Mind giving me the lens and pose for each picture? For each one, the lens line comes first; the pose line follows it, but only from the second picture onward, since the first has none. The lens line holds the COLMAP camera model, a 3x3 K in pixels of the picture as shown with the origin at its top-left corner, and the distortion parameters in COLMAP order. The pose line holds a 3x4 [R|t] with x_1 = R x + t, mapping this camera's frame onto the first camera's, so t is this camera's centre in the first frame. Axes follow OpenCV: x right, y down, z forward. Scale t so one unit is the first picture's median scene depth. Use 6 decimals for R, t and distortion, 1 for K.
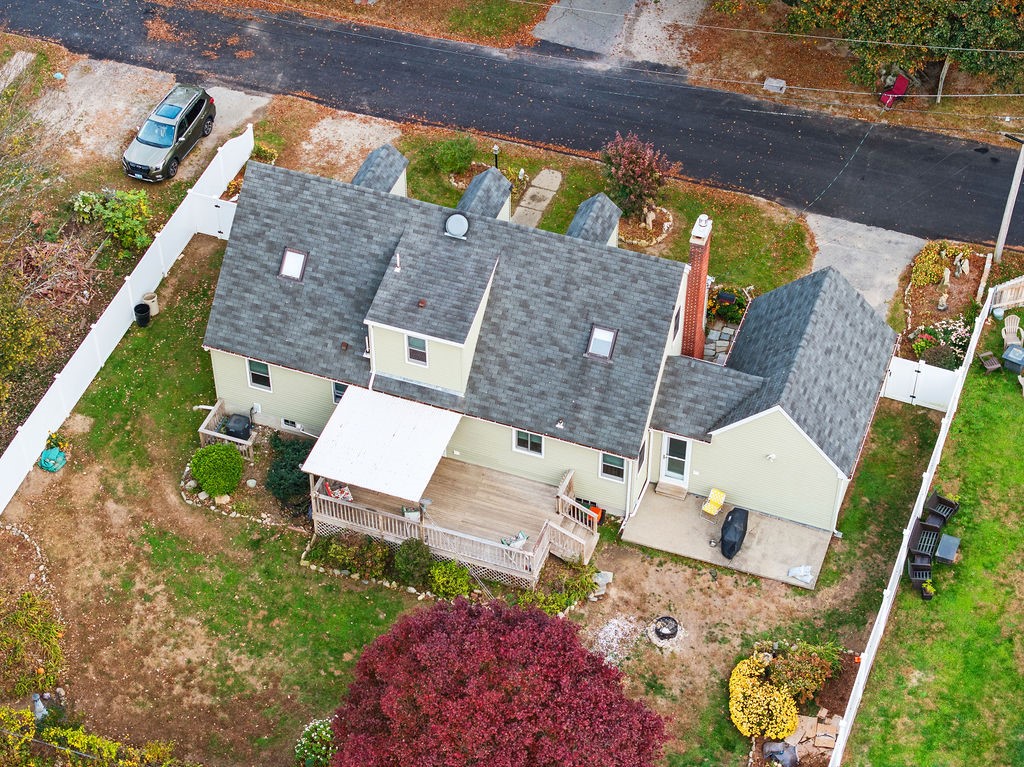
lens RADIAL K [[2051.7, 0, 512.0], [0, 2051.7, 383.5], [0, 0, 1]] dist [-0.257385, 1.779729]
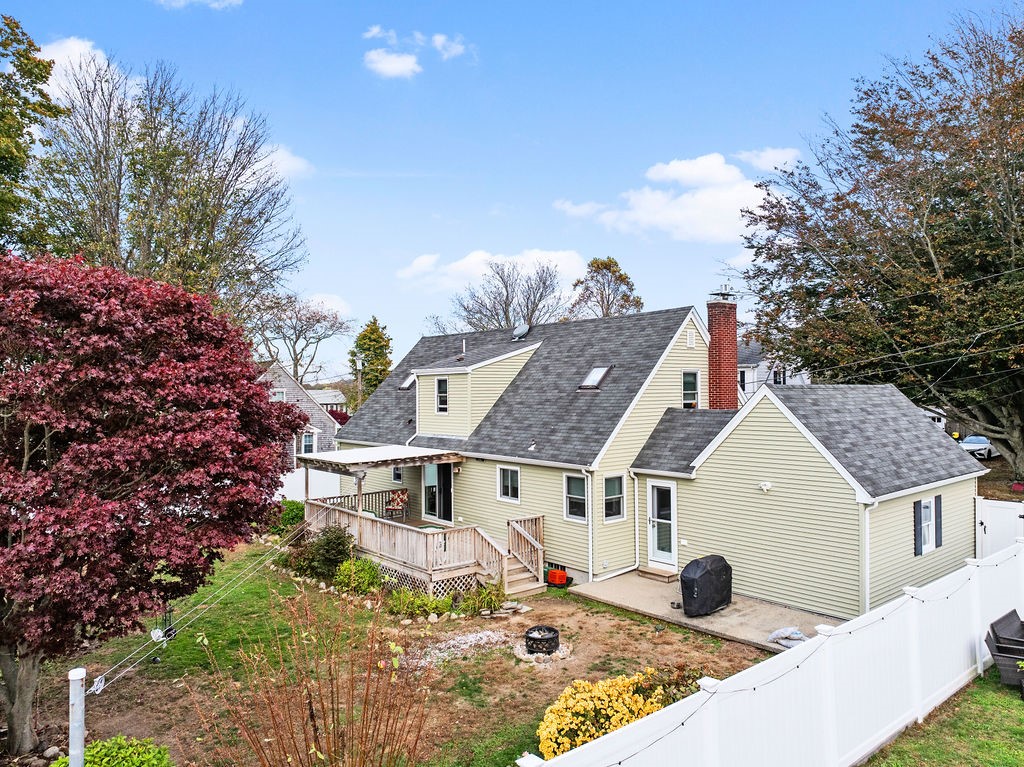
lens RADIAL K [[719.3, 0, 517.5], [0, 719.3, 379.1], [0, 0, 1]] dist [-0.044310, 0.008785]
pose [[0.863505, -0.016553, -0.504068, 0.178715], [-0.350413, 0.699128, -0.623242, 0.199531], [0.362725, 0.714805, 0.597900, 0.775970]]
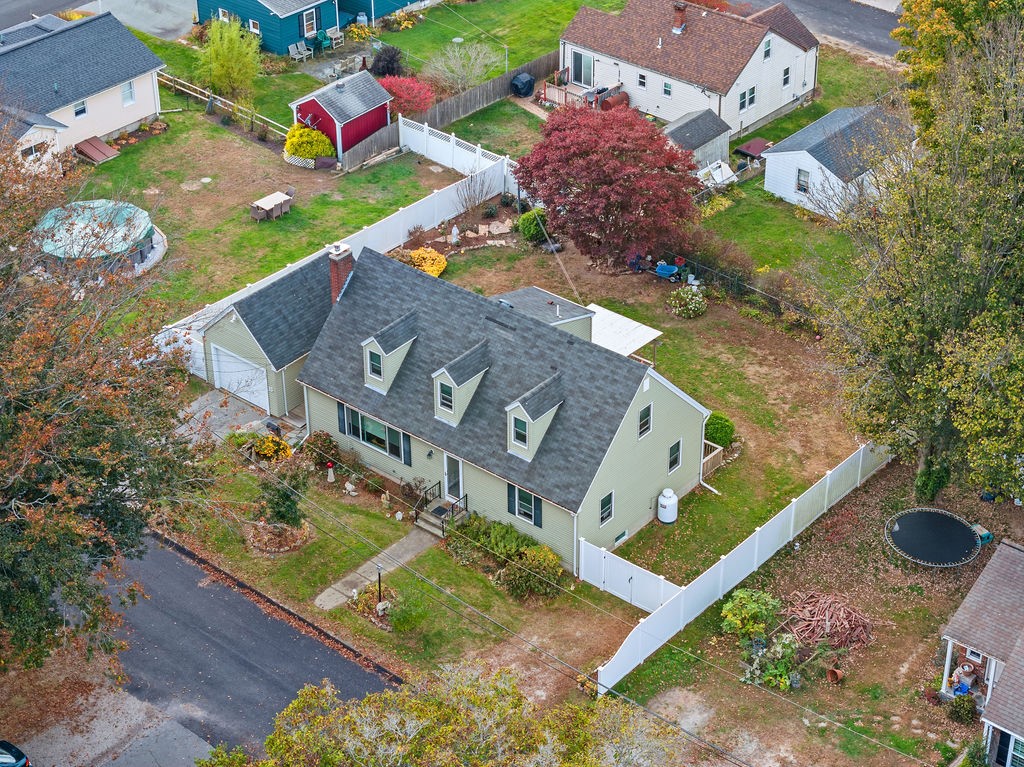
lens RADIAL K [[2051.7, 0, 512.0], [0, 2051.7, 383.5], [0, 0, 1]] dist [-0.257385, 1.779729]
pose [[-0.939898, -0.183513, 0.287949, -0.406436], [0.244799, 0.225752, 0.942926, -1.267809], [-0.238045, 0.956744, -0.167260, 1.263343]]
